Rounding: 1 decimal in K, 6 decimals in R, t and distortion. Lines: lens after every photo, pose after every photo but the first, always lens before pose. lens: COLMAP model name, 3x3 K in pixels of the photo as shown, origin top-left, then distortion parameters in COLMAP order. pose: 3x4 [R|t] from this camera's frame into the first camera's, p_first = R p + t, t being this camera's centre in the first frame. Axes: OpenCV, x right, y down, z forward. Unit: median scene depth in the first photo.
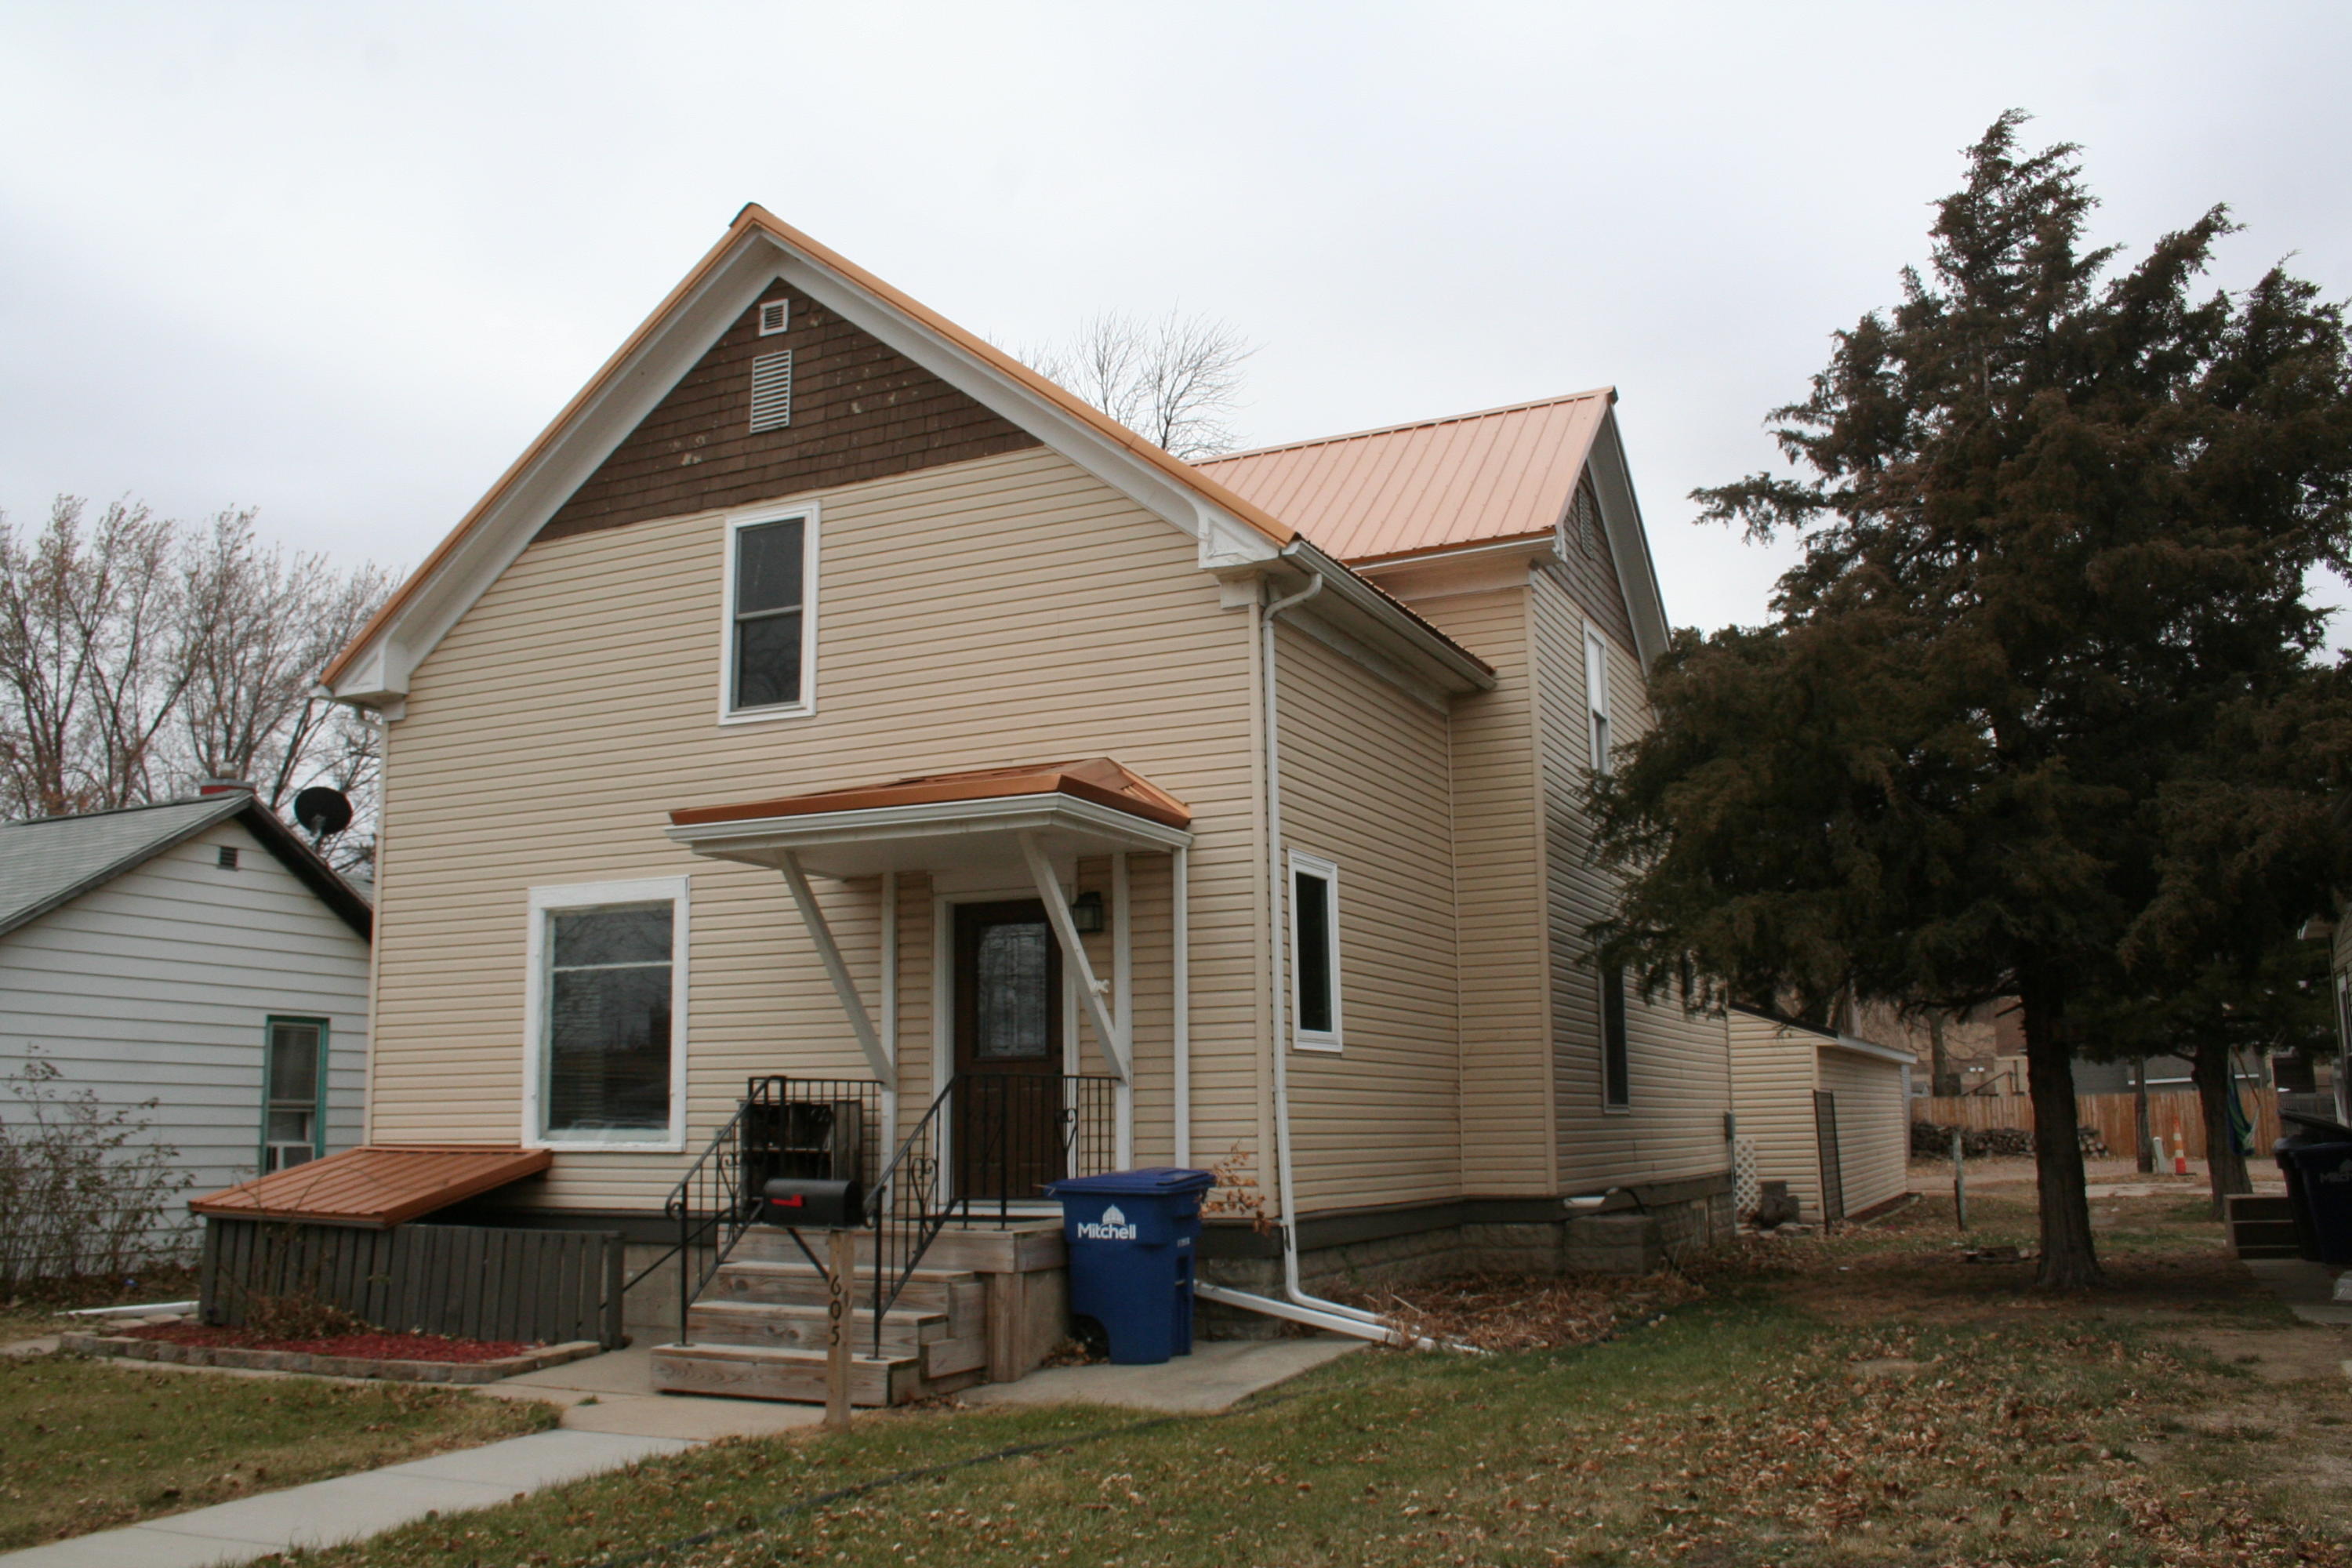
lens RADIAL K [[1981.3, 0, 1176.0], [0, 1981.3, 784.0], [0, 0, 1]] dist [-0.153598, 0.131265]
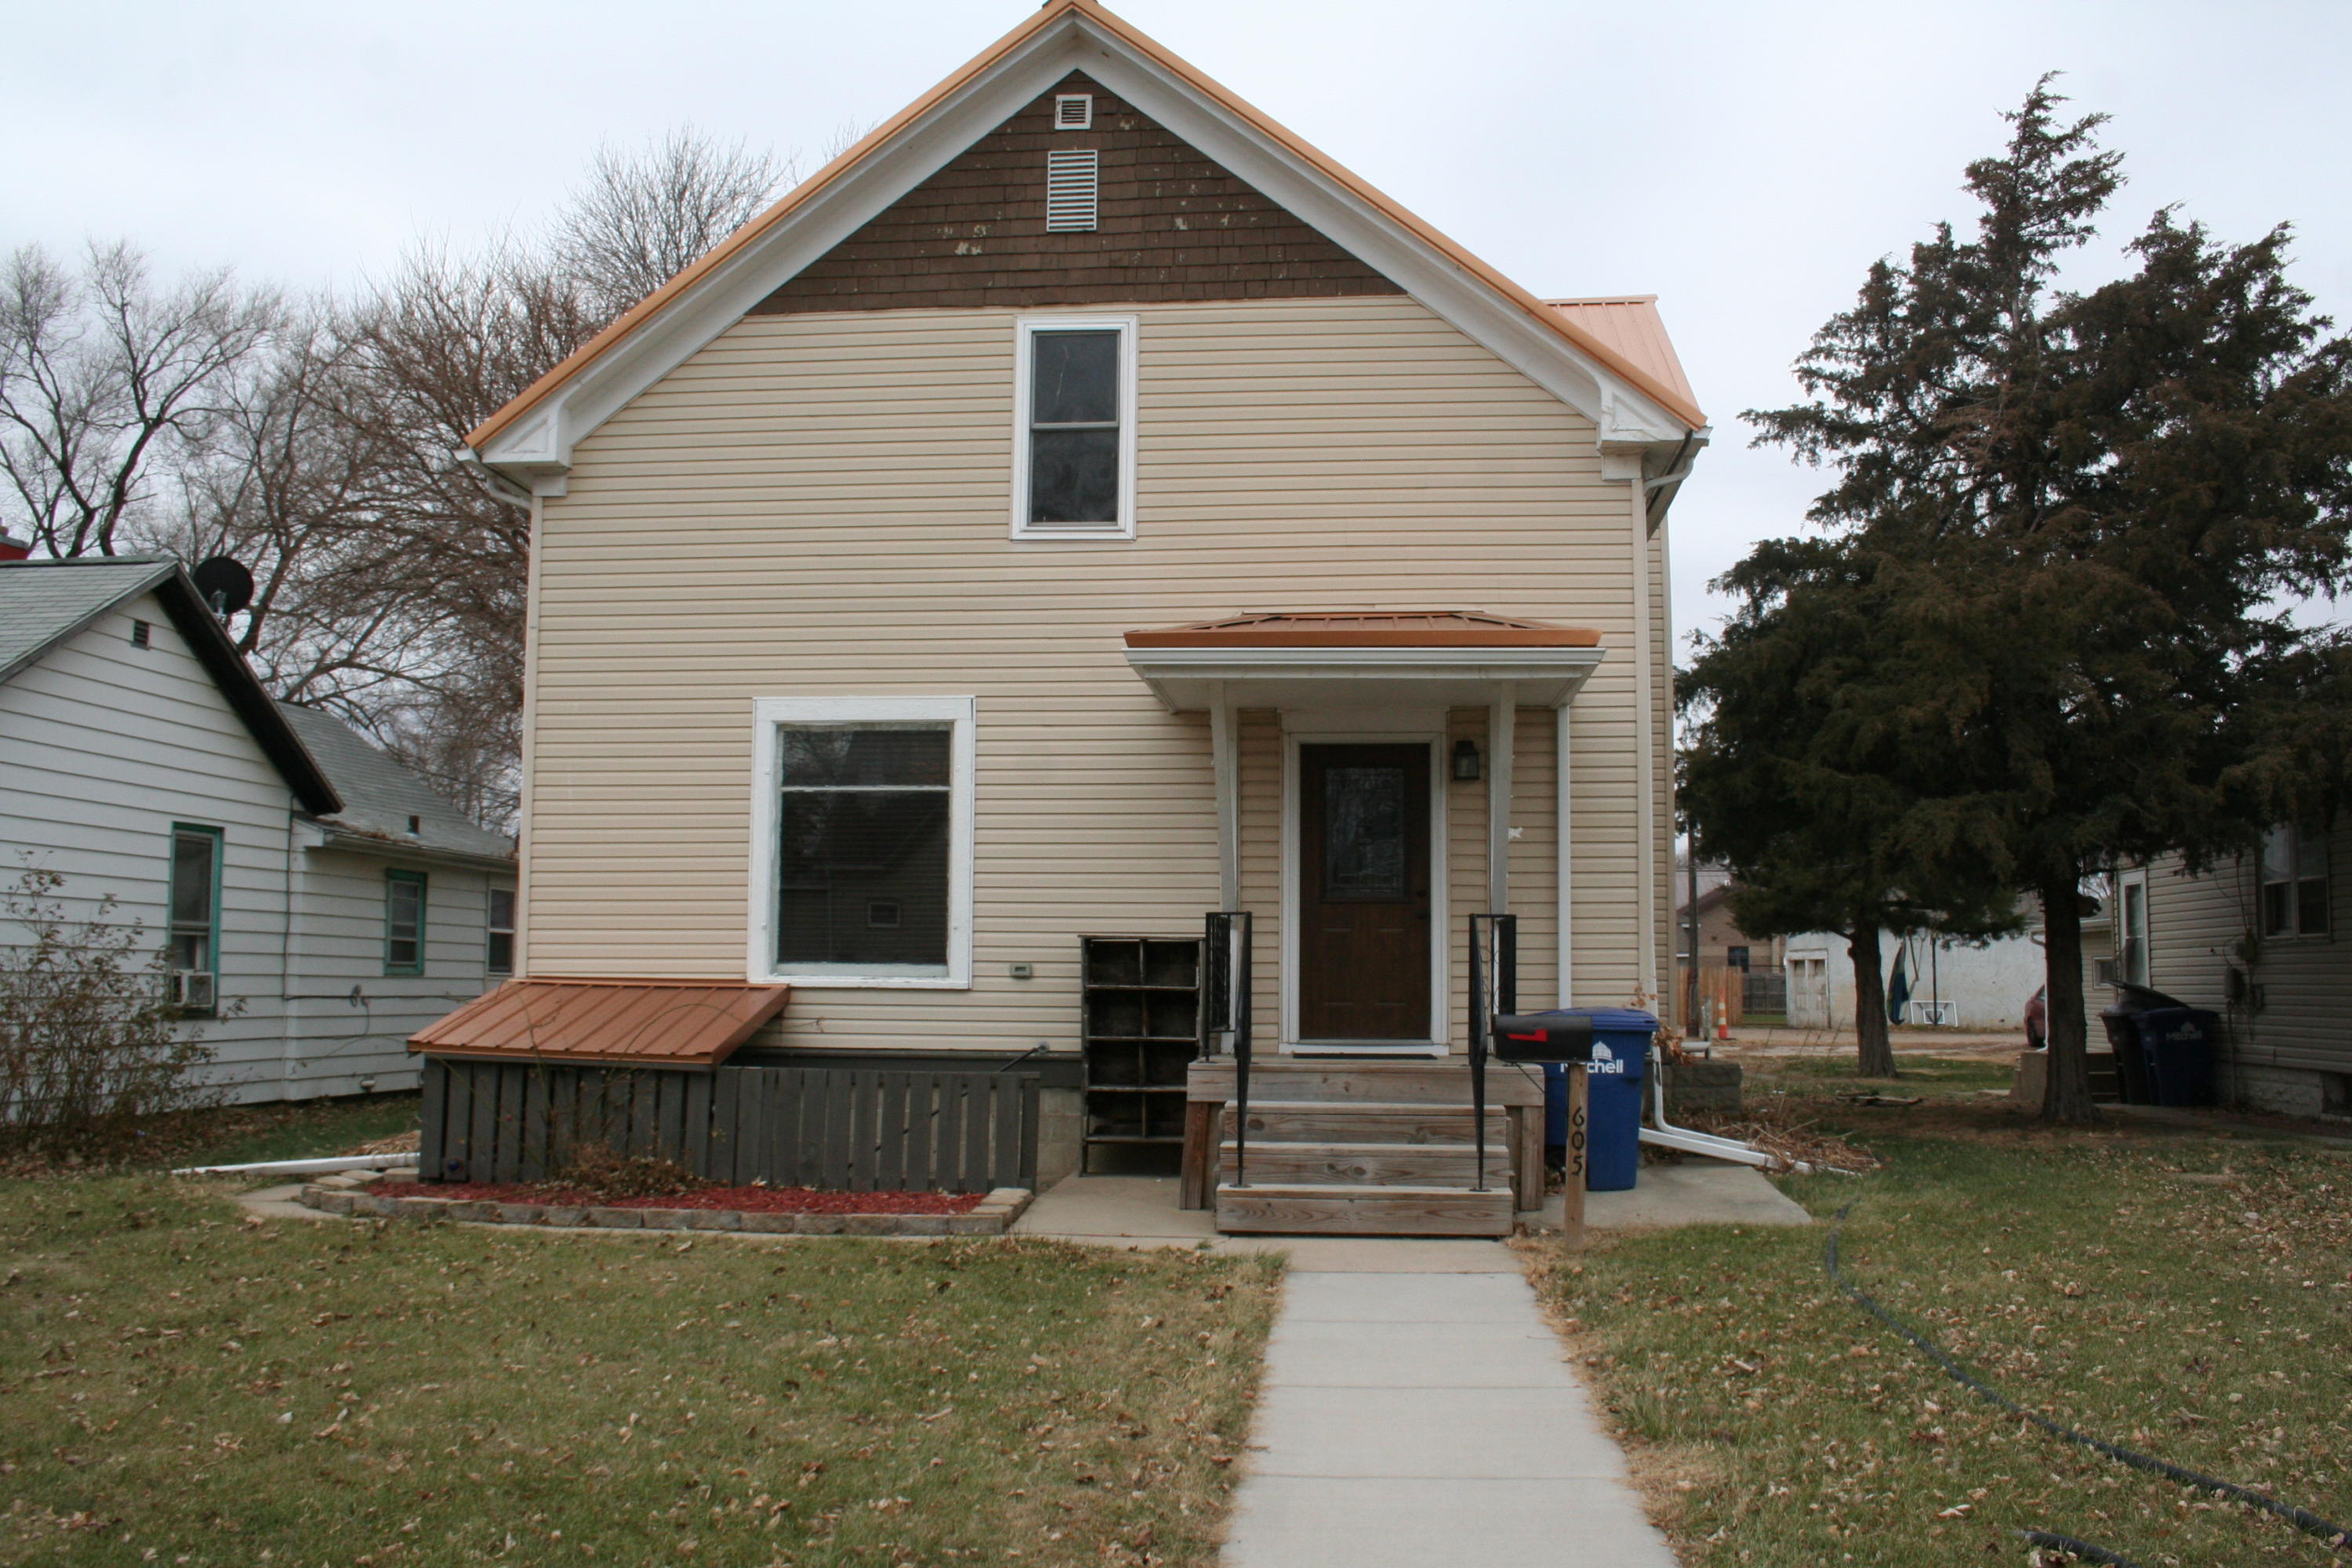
lens RADIAL K [[1981.3, 0, 1176.0], [0, 1981.3, 784.0], [0, 0, 1]] dist [-0.153598, 0.131265]
pose [[0.939309, 0.052811, 0.338983, -0.471901], [-0.078054, 0.995065, 0.061263, 0.022863], [-0.334074, -0.084004, 0.938796, 0.075820]]
